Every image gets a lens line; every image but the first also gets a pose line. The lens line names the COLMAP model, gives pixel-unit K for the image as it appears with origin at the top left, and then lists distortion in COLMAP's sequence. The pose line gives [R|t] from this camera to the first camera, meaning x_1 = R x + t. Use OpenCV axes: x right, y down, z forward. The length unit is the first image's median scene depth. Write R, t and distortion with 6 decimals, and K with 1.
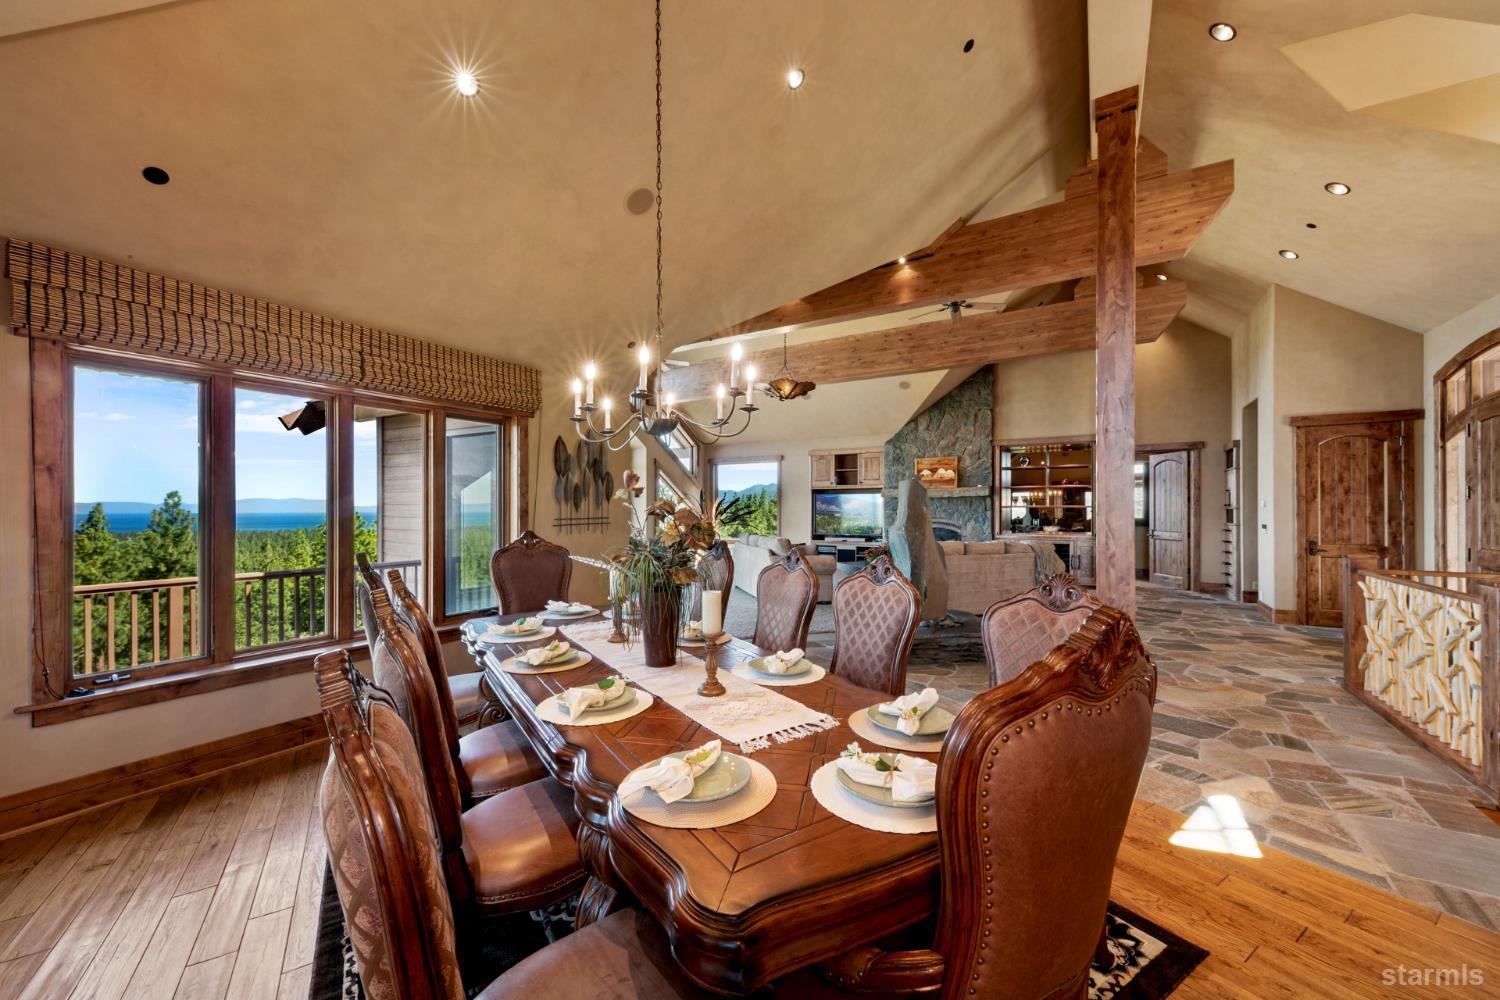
lens RADIAL K [[568.7, 0, 750.0], [0, 568.7, 500.0], [0, 0, 1]] dist [0.000066, -0.000069]
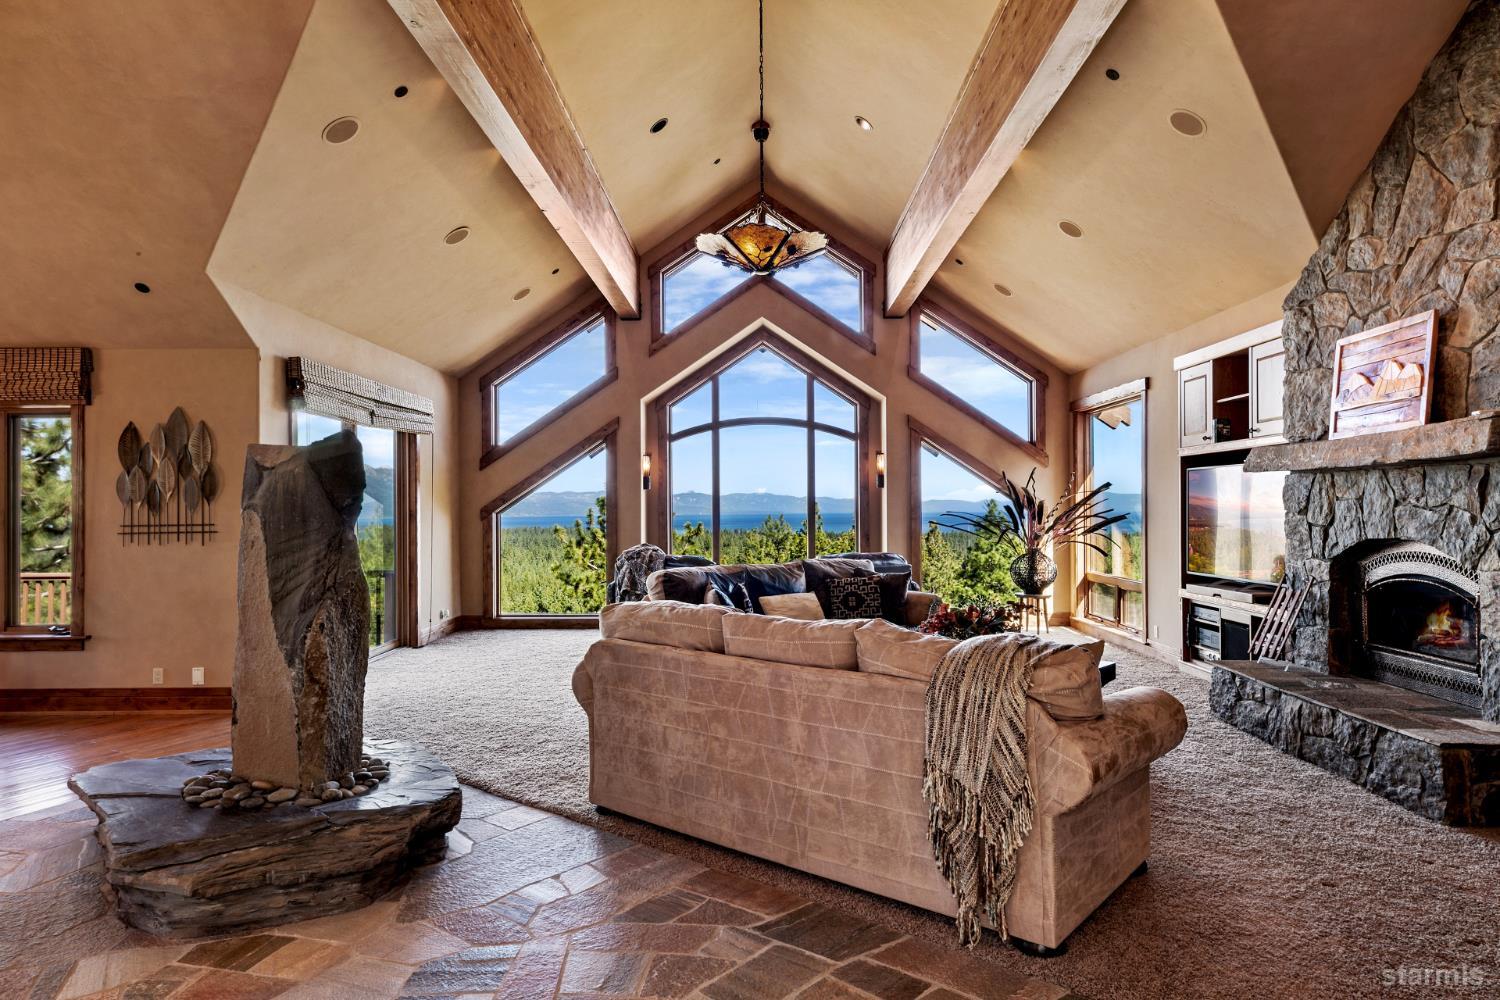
lens RADIAL K [[868.7, 0, 746.4], [0, 868.7, 506.5], [0, 0, 1]] dist [0.026726, -0.013063]
pose [[0.521708, -0.002882, -0.853120, 0.513410], [0.019404, 0.999776, 0.008488, 0.005459], [0.852904, -0.020982, 0.521646, 0.478130]]
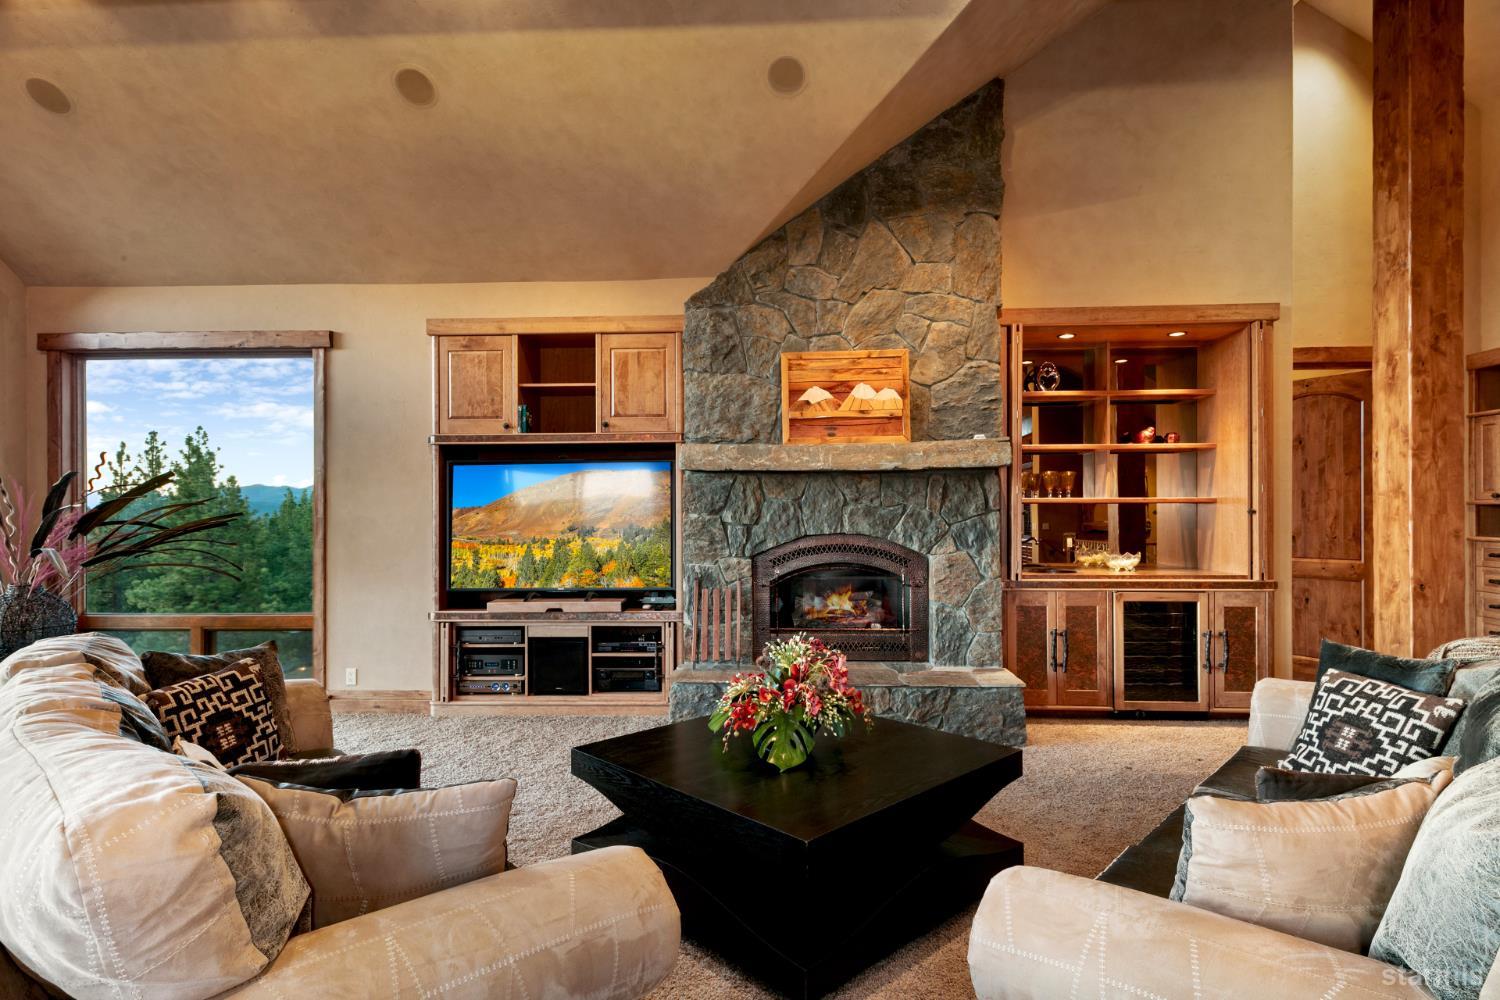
lens RADIAL K [[868.7, 0, 746.4], [0, 868.7, 506.5], [0, 0, 1]] dist [0.026726, -0.013063]
pose [[0.880069, 0.004233, 0.474827, 0.035214], [-0.005868, 0.999981, 0.001961, 0.014609], [-0.474809, -0.004512, 0.880077, 0.558783]]
